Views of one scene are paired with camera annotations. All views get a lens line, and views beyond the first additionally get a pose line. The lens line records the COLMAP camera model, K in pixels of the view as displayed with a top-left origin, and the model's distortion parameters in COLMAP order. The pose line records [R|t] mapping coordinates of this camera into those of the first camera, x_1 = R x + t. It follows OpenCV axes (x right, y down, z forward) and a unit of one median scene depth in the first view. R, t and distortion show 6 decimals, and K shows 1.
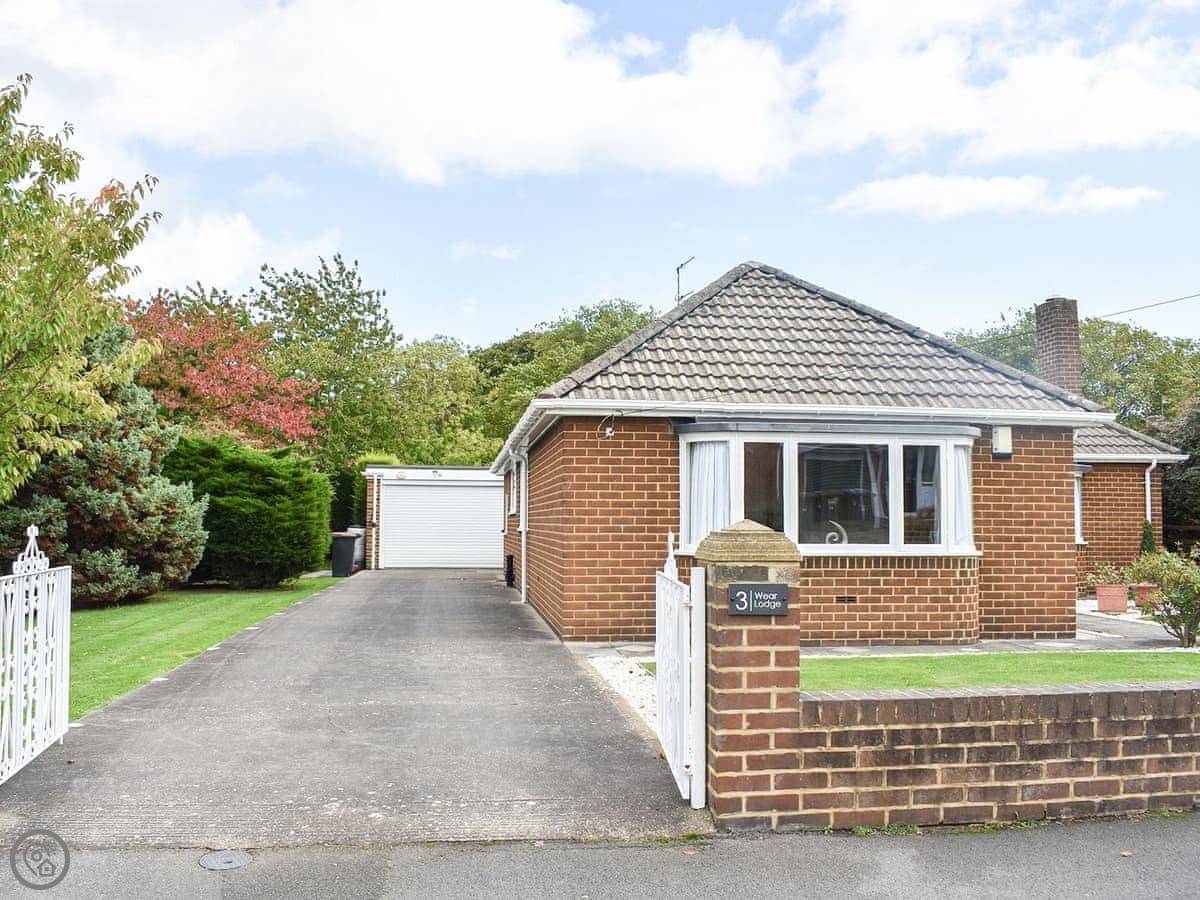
lens RADIAL K [[1021.4, 0, 600.0], [0, 1021.4, 450.0], [0, 0, 1]] dist [-0.050434, -0.003064]
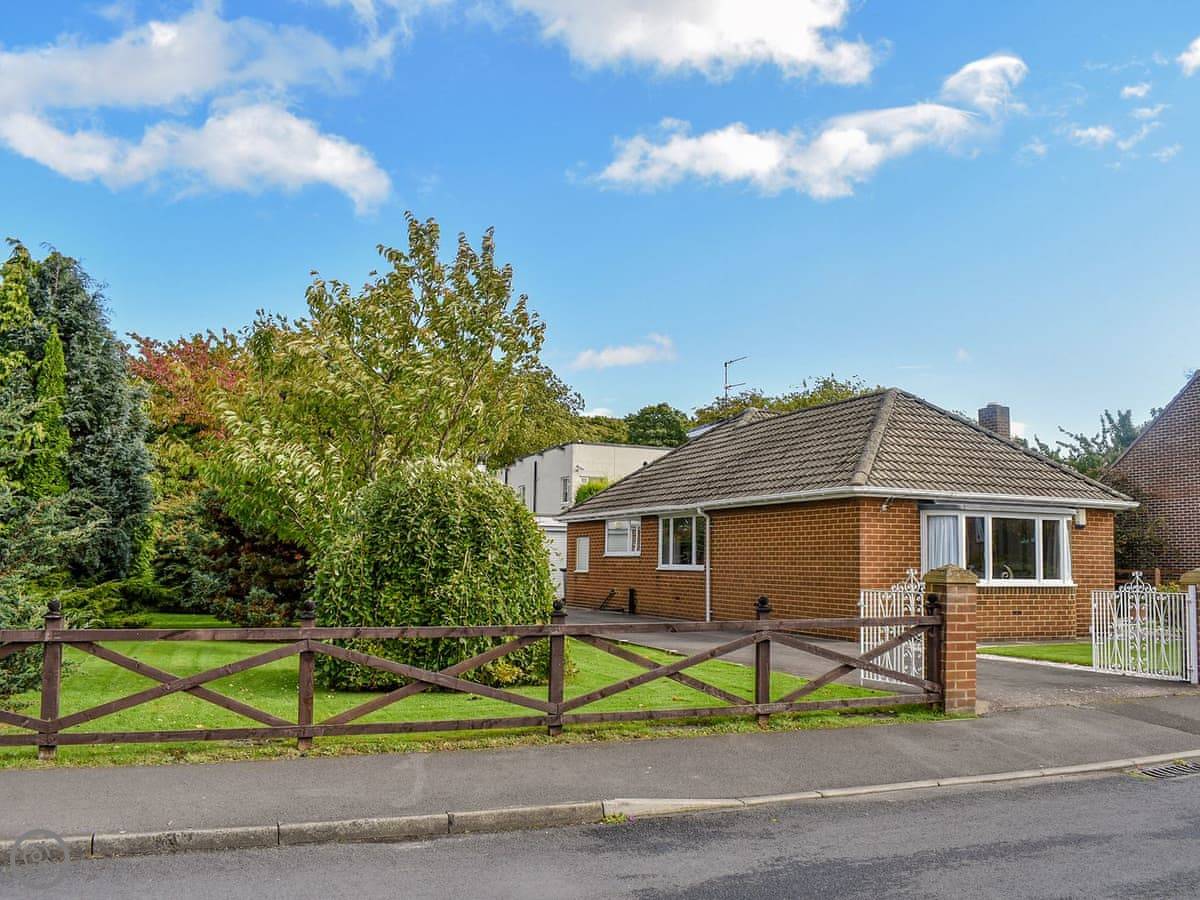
lens RADIAL K [[1083.4, 0, 600.0], [0, 1083.4, 450.0], [0, 0, 1]] dist [-0.055481, -0.002578]
pose [[0.955225, 0.039799, 0.293190, -0.900349], [-0.030716, 0.998897, -0.035523, -0.033783], [-0.294280, 0.024927, 0.955394, -0.459874]]
